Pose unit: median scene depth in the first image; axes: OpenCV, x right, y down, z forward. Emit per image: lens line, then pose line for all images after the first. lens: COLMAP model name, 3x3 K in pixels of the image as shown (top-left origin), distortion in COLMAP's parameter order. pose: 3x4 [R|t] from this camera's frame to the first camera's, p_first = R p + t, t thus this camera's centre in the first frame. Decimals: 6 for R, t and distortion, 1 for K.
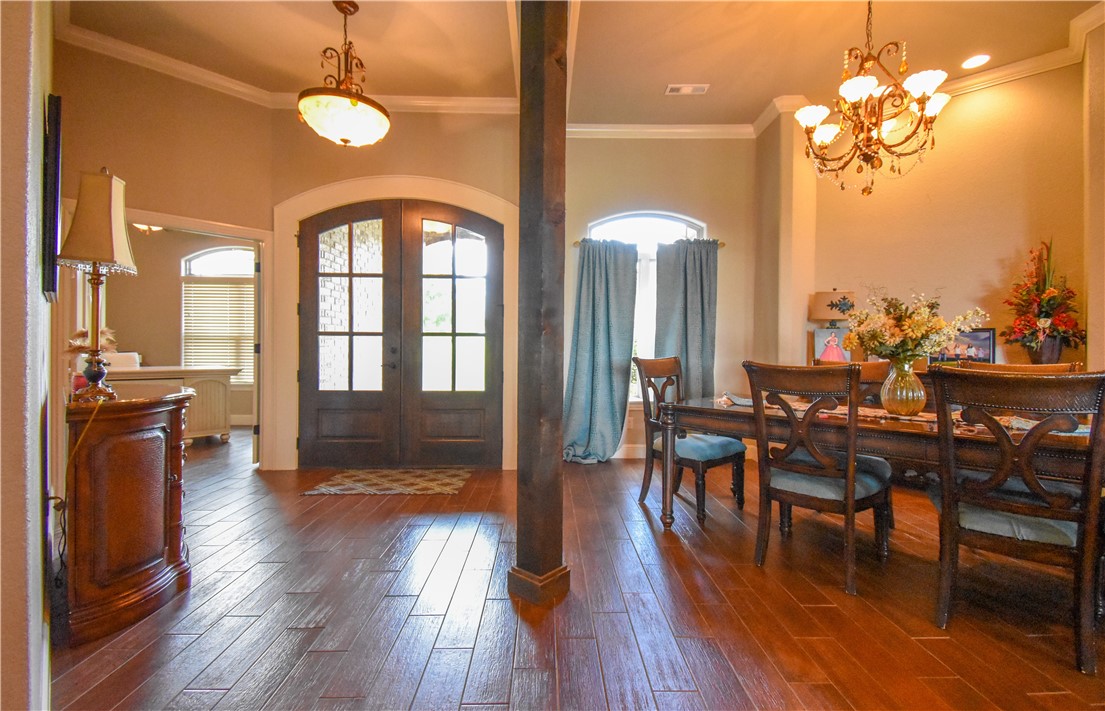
lens RADIAL K [[474.9, 0, 550.8], [0, 474.9, 352.2], [0, 0, 1]] dist [0.051357, -0.026005]
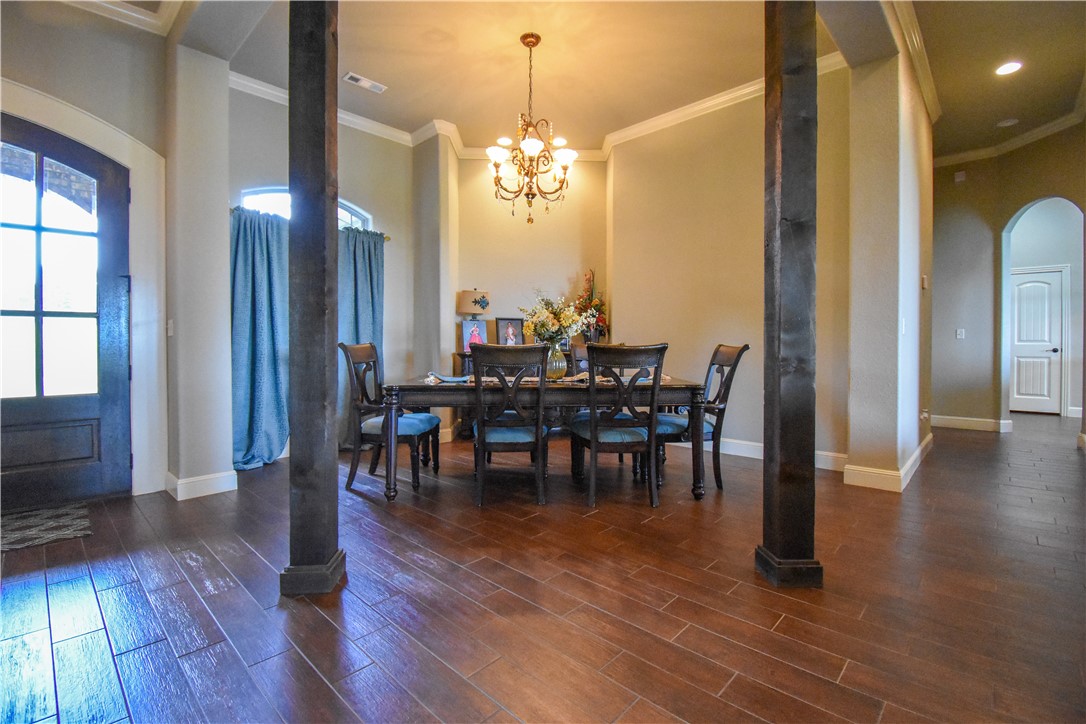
lens RADIAL K [[491.0, 0, 542.7], [0, 491.0, 352.9], [0, 0, 1]] dist [0.005094, -0.000184]
pose [[0.696213, -0.017523, 0.717622, -0.260600], [0.007986, 0.999829, 0.016666, 0.017693], [-0.717791, -0.005872, 0.696234, -0.003870]]
